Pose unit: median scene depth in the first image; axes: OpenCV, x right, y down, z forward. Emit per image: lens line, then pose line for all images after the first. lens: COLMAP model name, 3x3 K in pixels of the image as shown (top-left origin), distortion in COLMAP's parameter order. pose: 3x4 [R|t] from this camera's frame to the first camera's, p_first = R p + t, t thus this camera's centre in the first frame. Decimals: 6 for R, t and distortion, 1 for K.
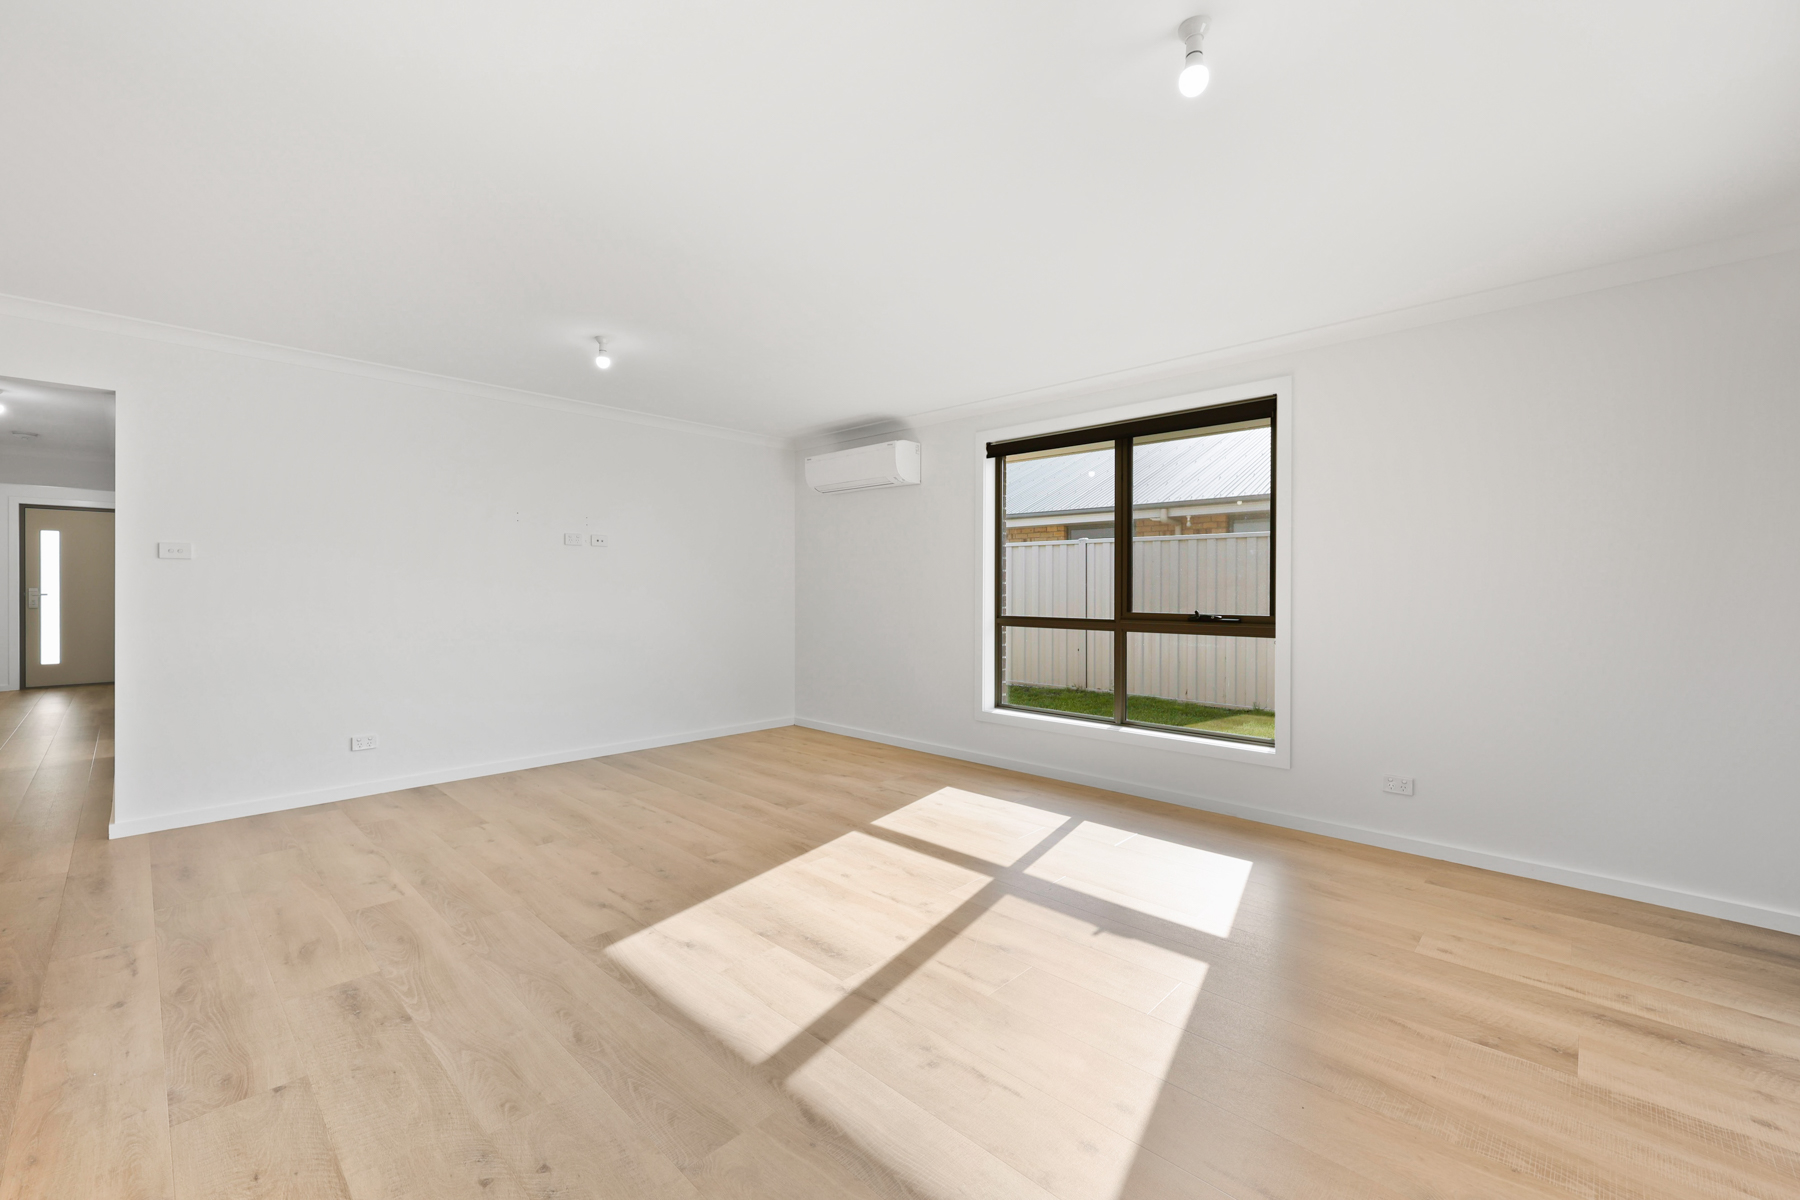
lens RADIAL K [[727.6, 0, 893.2], [0, 727.6, 595.6], [0, 0, 1]] dist [-0.001230, 0.000183]
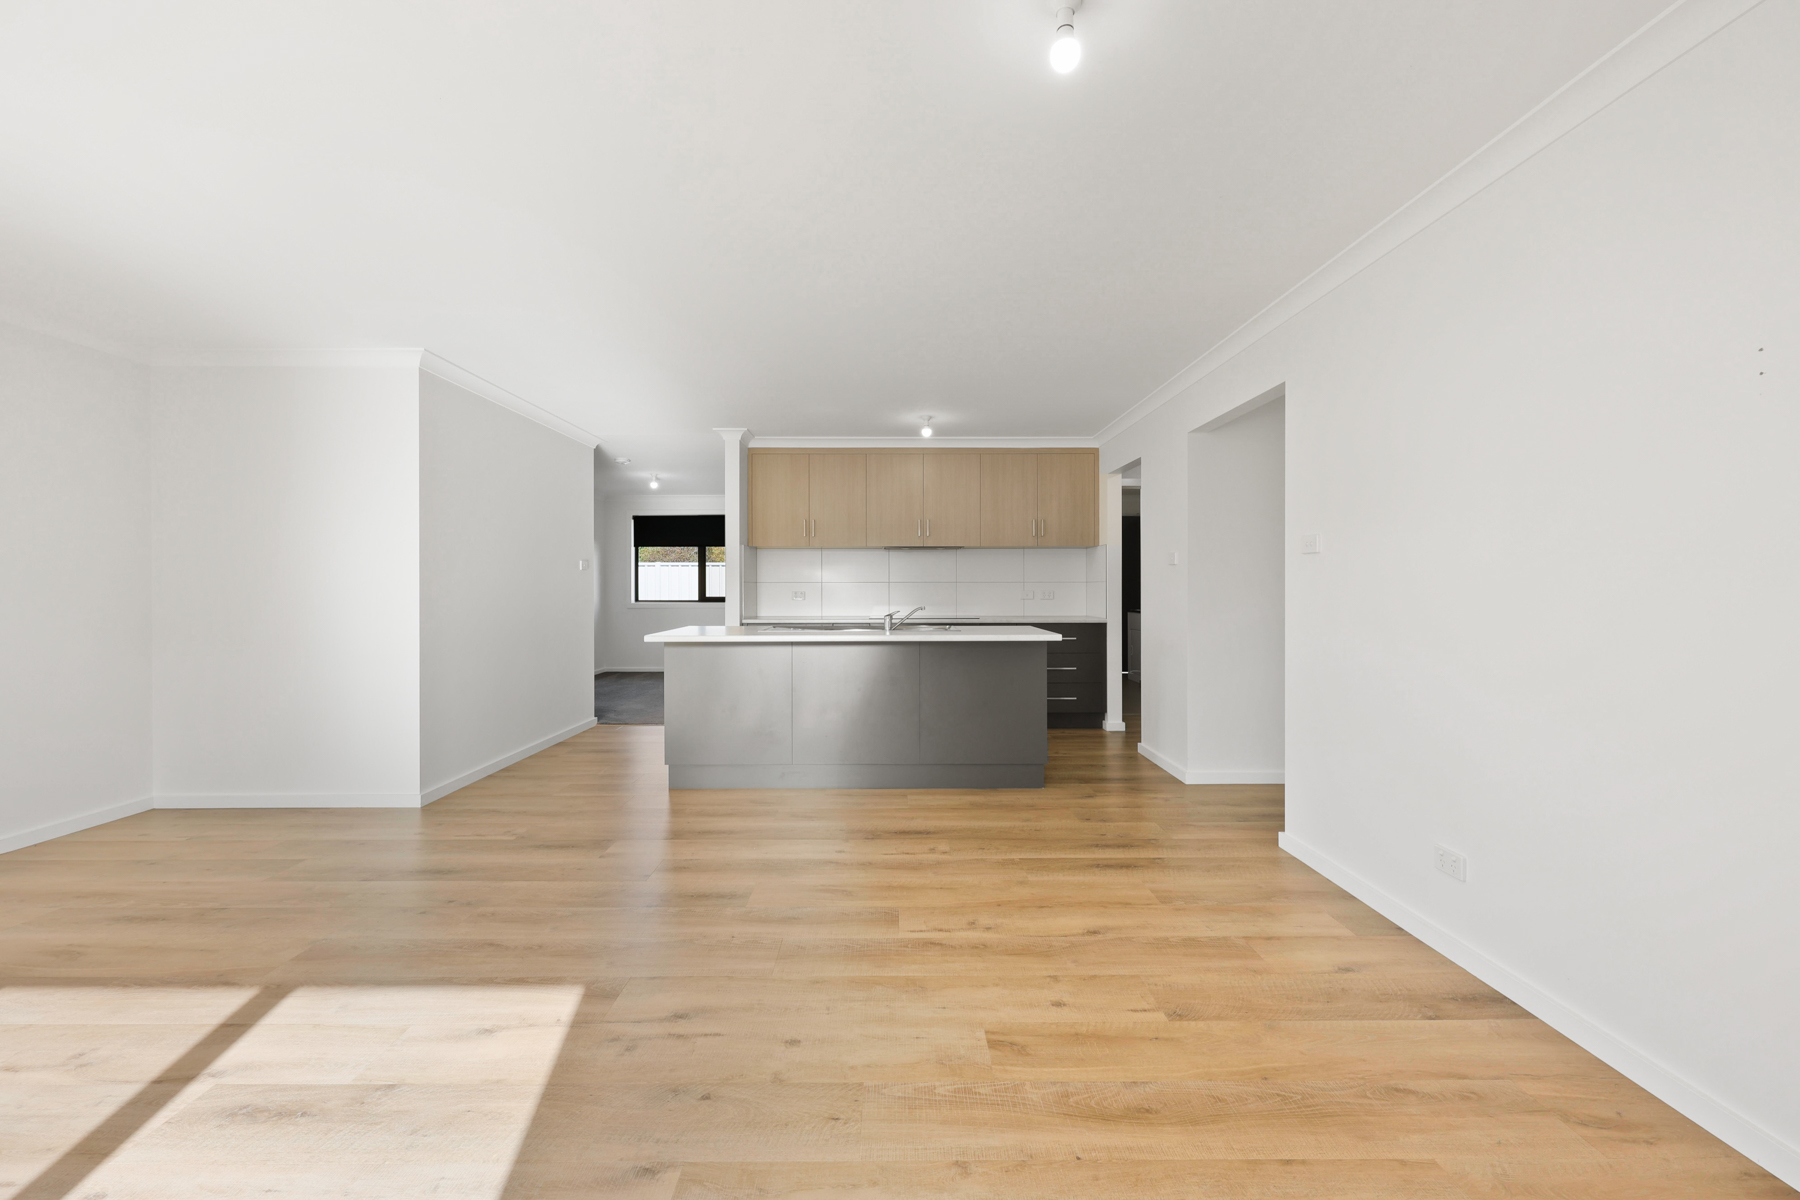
lens RADIAL K [[727.6, 0, 893.2], [0, 727.6, 595.6], [0, 0, 1]] dist [-0.001230, 0.000183]
pose [[-0.721194, 0.007360, -0.692694, -0.036295], [-0.008345, 0.999779, 0.019312, -0.013406], [0.692682, 0.019708, -0.720973, 1.309871]]
